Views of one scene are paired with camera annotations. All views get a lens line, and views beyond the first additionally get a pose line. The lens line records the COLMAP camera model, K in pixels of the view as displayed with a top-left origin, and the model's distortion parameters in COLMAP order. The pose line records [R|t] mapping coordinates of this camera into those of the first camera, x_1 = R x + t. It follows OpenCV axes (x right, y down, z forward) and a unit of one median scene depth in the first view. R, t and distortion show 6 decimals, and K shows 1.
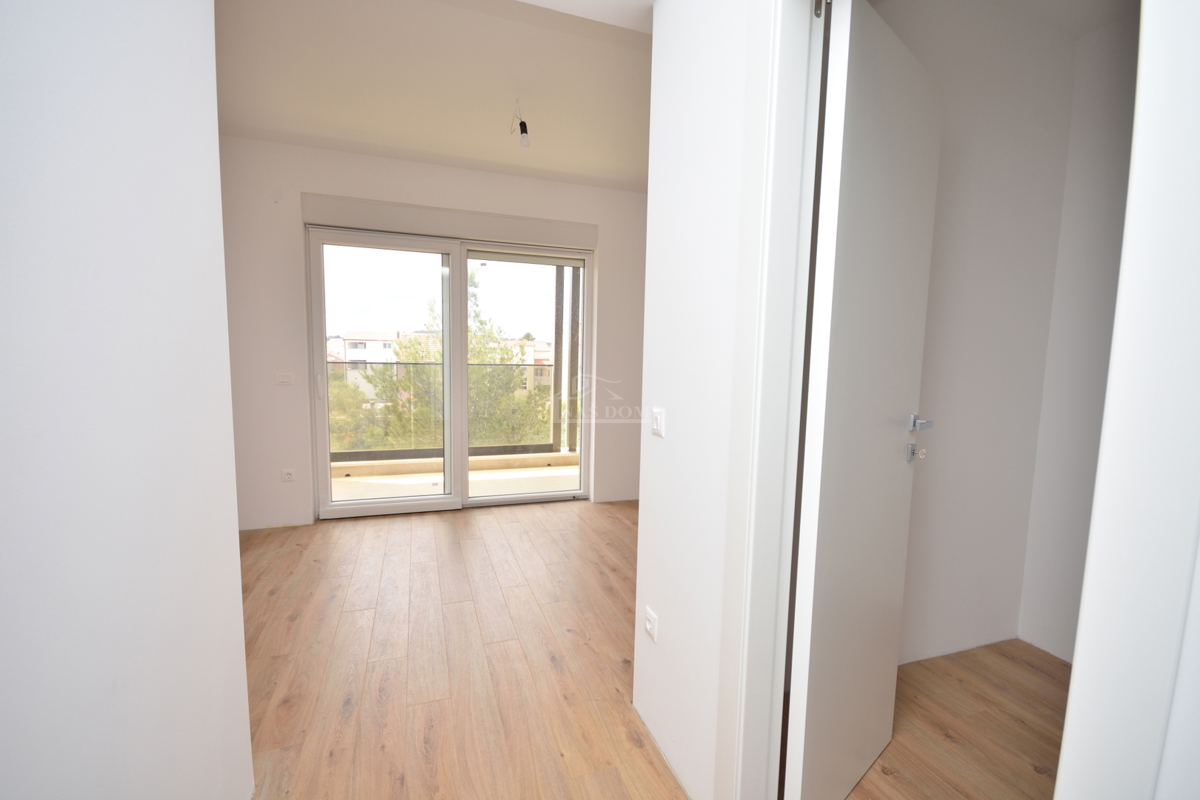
lens RADIAL K [[523.9, 0, 604.9], [0, 523.9, 409.5], [0, 0, 1]] dist [0.003097, -0.006768]
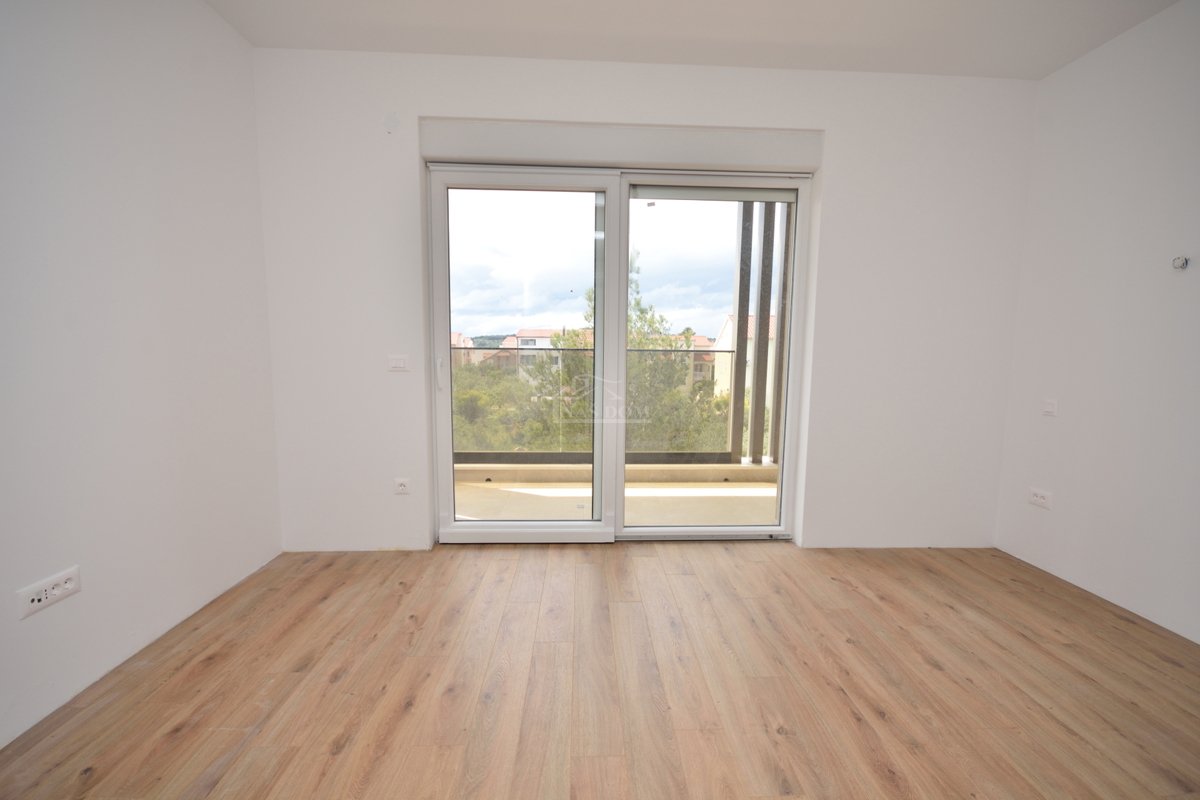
lens RADIAL K [[523.9, 0, 604.9], [0, 523.9, 409.5], [0, 0, 1]] dist [0.003097, -0.006768]
pose [[0.956006, 0.023983, -0.292364, -0.073419], [-0.021700, 0.999703, 0.011049, -0.003746], [0.292543, -0.004218, 0.956243, 0.286539]]
